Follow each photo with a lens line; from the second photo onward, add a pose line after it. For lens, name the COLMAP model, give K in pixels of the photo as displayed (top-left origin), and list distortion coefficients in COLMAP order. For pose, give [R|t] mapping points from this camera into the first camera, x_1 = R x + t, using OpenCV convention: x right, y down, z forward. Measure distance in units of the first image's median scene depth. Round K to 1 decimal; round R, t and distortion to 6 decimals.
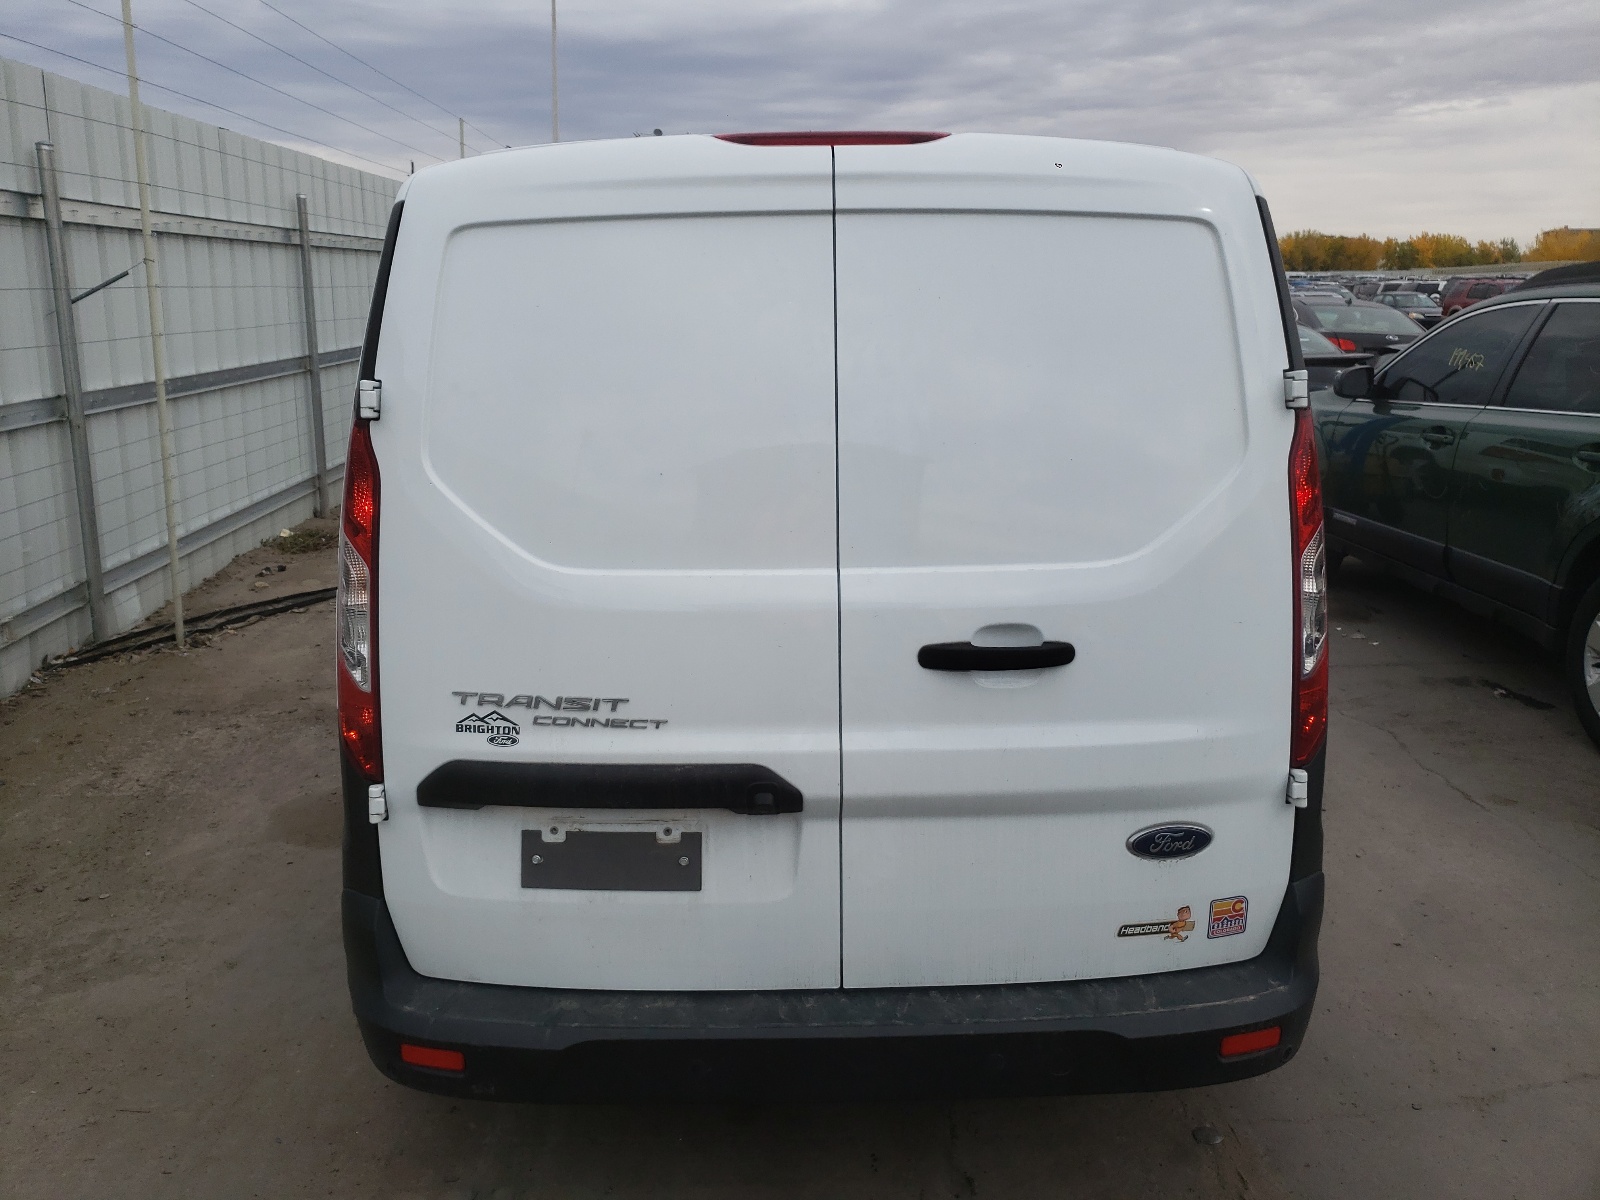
lens RADIAL K [[1252.9, 0, 867.5], [0, 1252.9, 591.2], [0, 0, 1]] dist [-0.004082, 0.017374]
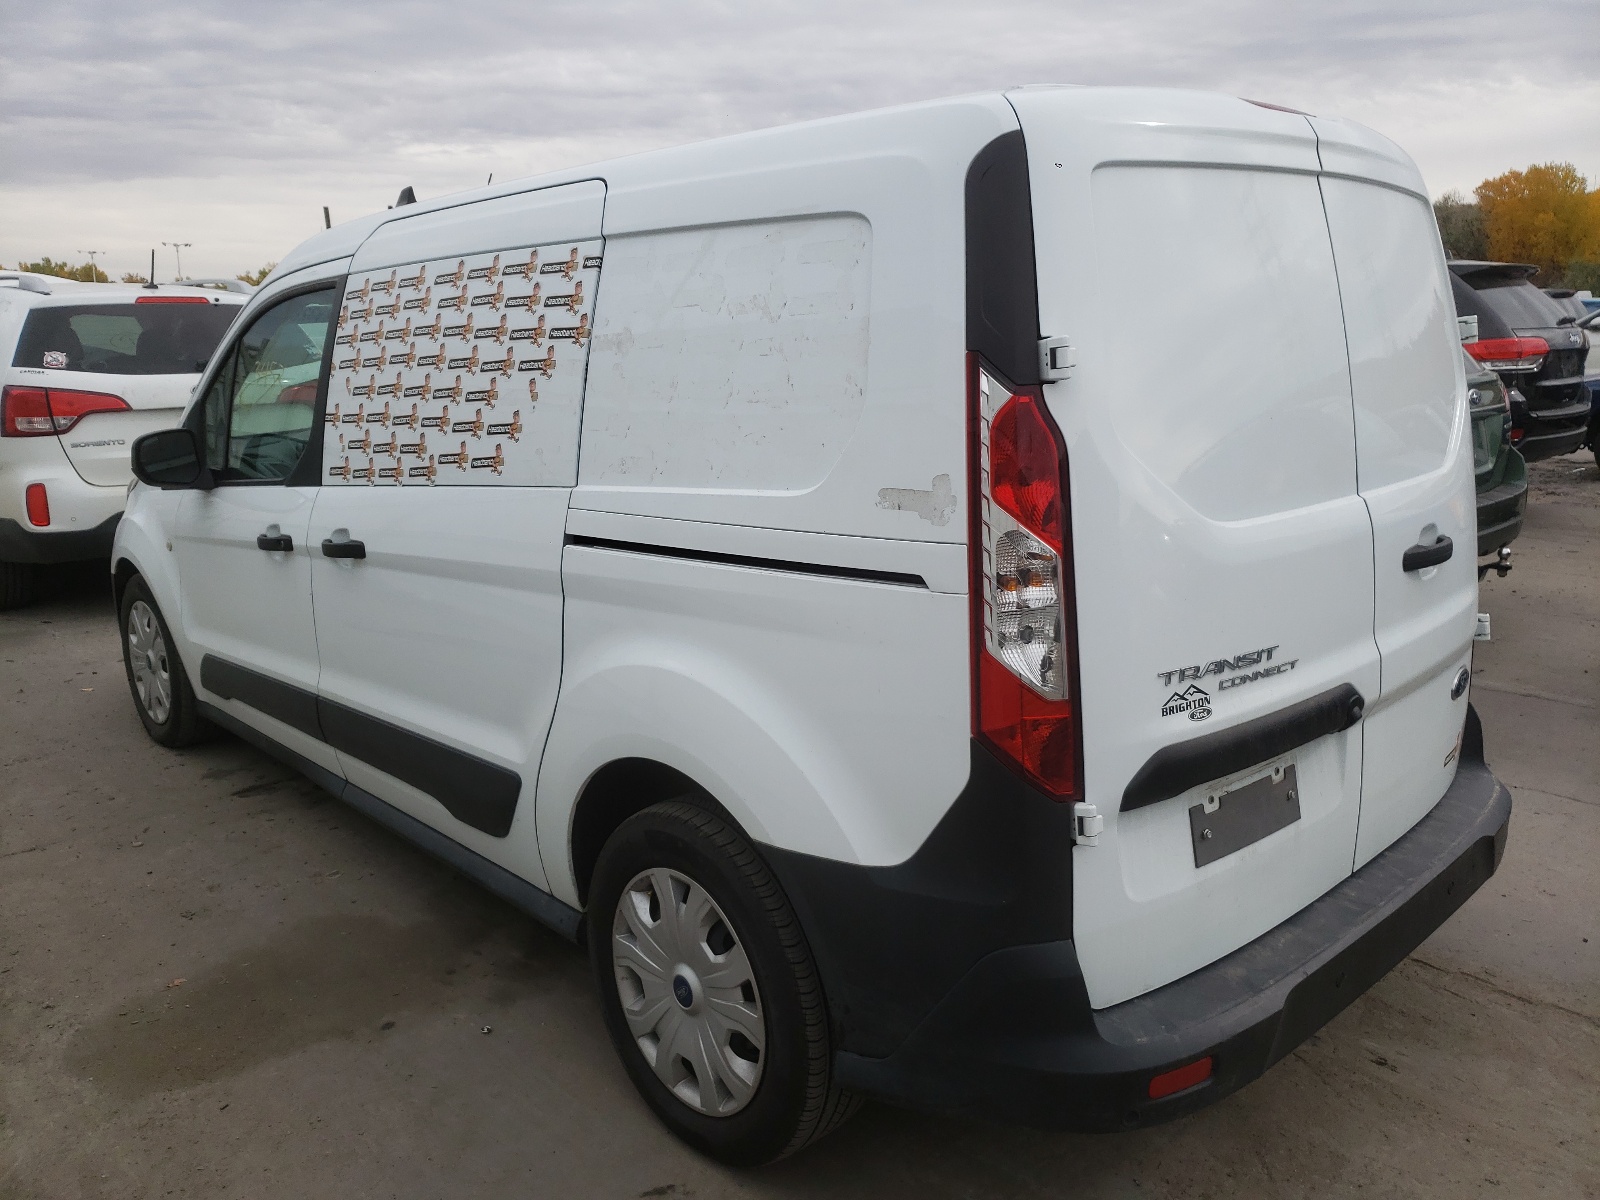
lens RADIAL K [[1252.9, 0, 845.9], [0, 1252.9, 636.6], [0, 0, 1]] dist [-0.004082, 0.017374]
pose [[0.737183, -0.171186, 0.653649, -1.071789], [0.168241, 0.983411, 0.067807, -0.046298], [-0.654413, 0.059984, 0.753754, 0.448115]]
